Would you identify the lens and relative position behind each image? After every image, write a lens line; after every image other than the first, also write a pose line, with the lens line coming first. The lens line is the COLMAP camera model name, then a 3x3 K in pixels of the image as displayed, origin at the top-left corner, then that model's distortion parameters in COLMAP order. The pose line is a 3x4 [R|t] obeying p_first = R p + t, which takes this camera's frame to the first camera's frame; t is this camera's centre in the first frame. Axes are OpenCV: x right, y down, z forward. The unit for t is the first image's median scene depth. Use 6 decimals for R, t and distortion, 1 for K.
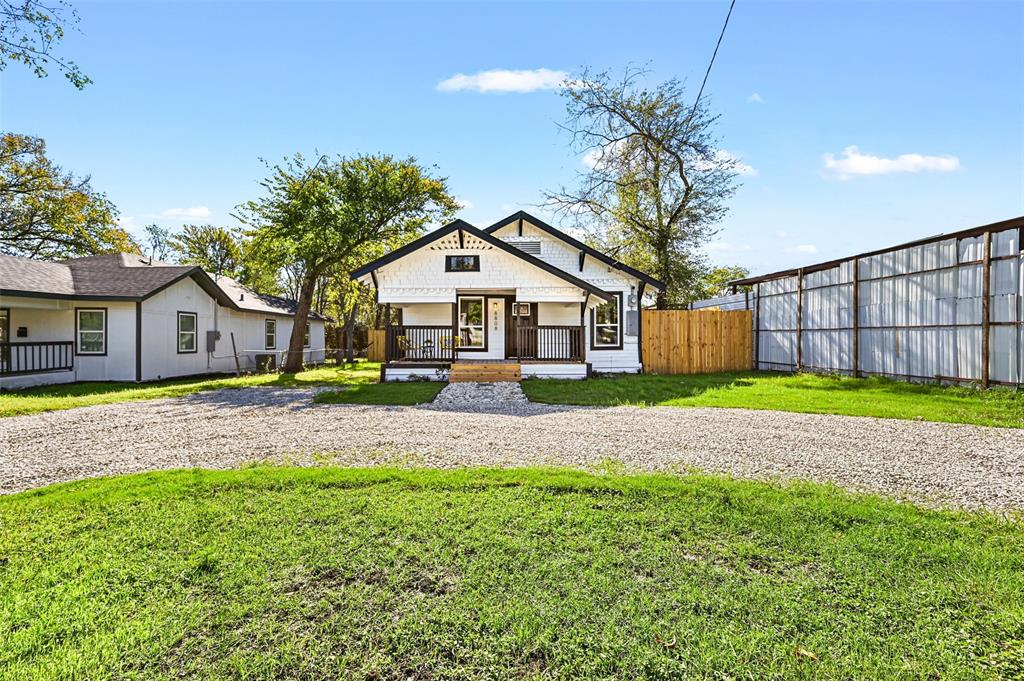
lens RADIAL K [[407.5, 0, 506.3], [0, 407.5, 339.0], [0, 0, 1]] dist [0.002121, 0.000053]
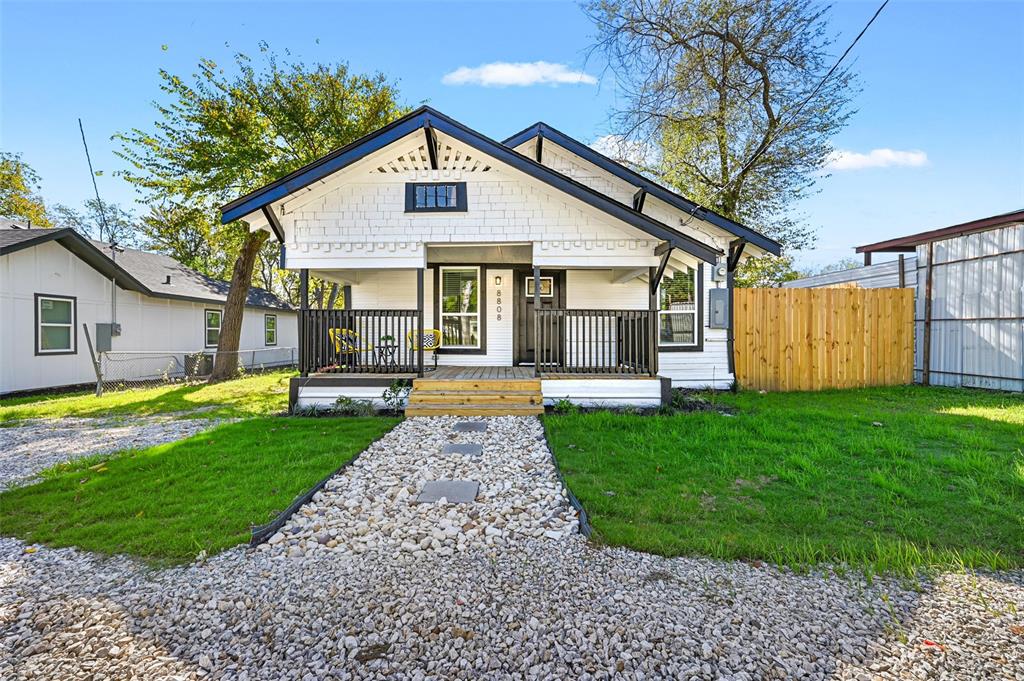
lens RADIAL K [[407.5, 0, 506.7], [0, 407.5, 339.6], [0, 0, 1]] dist [0.002121, 0.000053]
pose [[0.999691, 0.001229, -0.024843, 0.002116], [-0.000986, 0.999951, 0.009814, 0.002493], [0.024854, -0.009786, 0.999643, 0.379303]]
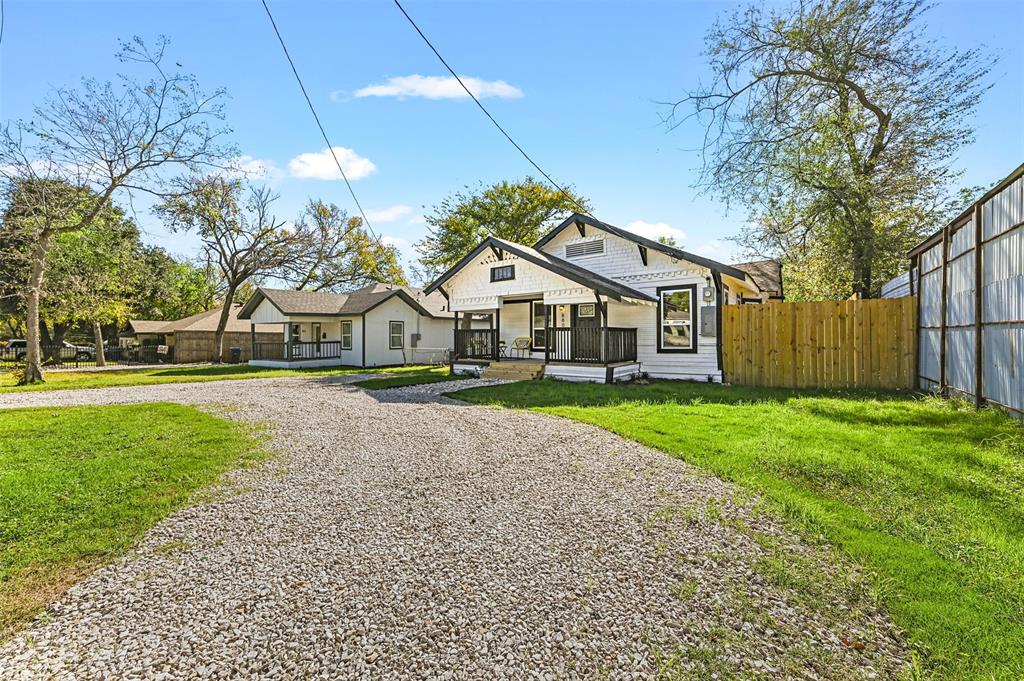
lens RADIAL K [[407.5, 0, 507.0], [0, 407.5, 340.0], [0, 0, 1]] dist [0.002121, 0.000053]
pose [[0.790414, 0.002138, -0.612570, 0.503960], [0.001866, 0.999981, 0.005897, -0.006684], [0.612571, -0.005804, 0.790395, 0.098332]]
